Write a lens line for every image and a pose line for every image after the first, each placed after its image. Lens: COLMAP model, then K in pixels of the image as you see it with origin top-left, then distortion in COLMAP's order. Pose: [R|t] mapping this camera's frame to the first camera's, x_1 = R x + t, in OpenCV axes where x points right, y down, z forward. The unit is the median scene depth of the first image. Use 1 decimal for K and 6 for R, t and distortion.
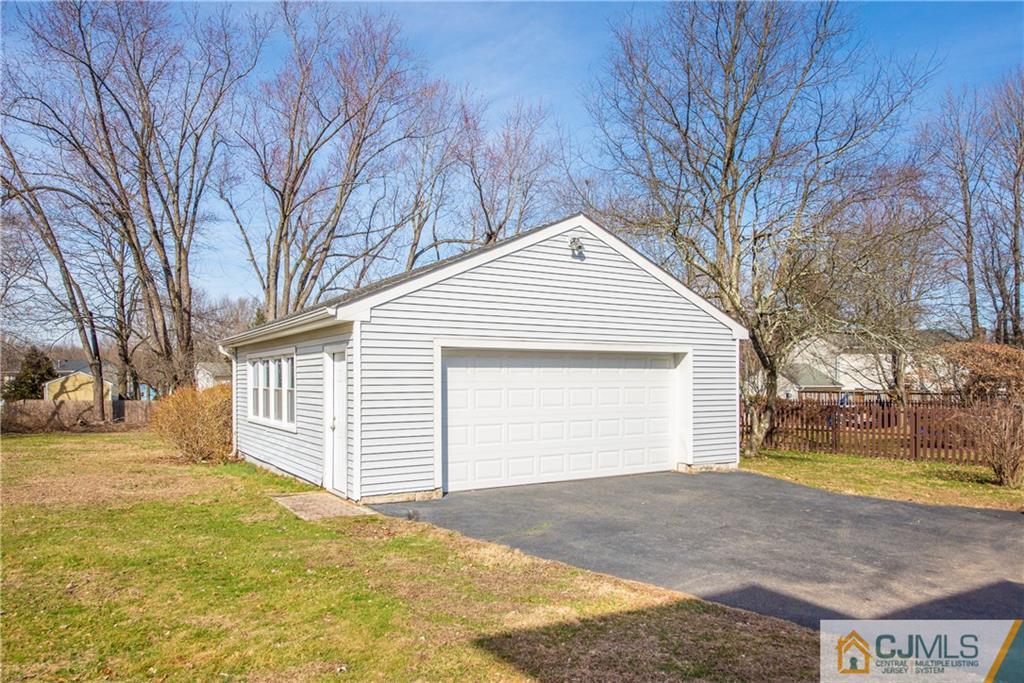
lens RADIAL K [[741.4, 0, 510.4], [0, 741.4, 386.2], [0, 0, 1]] dist [0.003578, -0.000287]
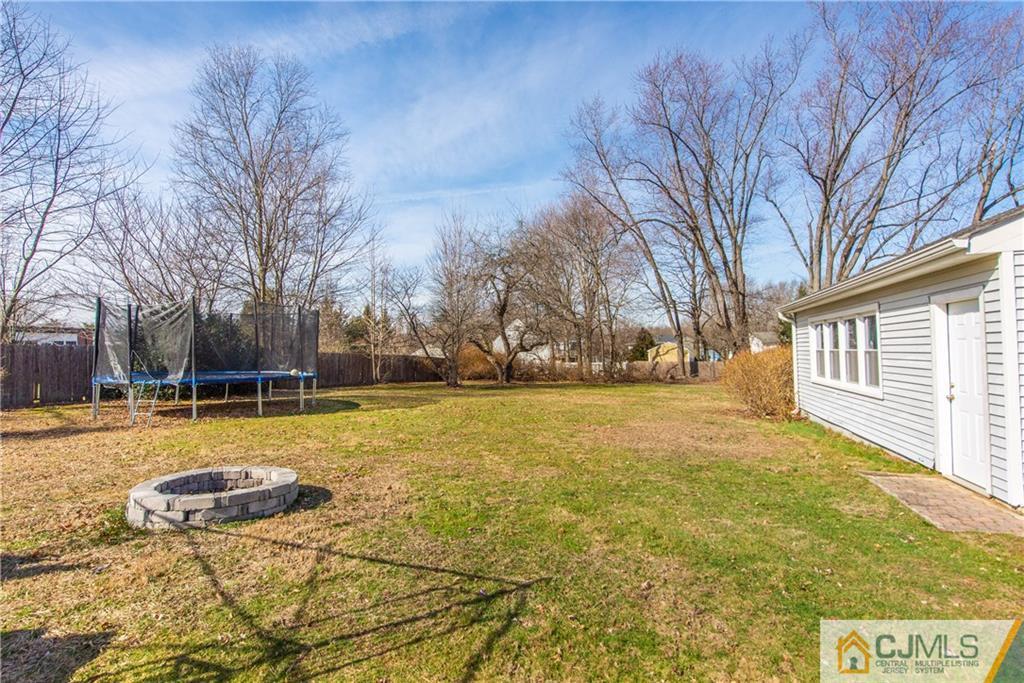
lens RADIAL K [[486.3, 0, 512.0], [0, 486.3, 341.5], [0, 0, 1]] dist [0.001156, -0.000508]
pose [[0.664533, -0.031073, -0.746612, -0.073380], [0.015776, 0.999496, -0.027556, 0.001388], [0.747092, 0.006533, 0.664689, 0.139298]]
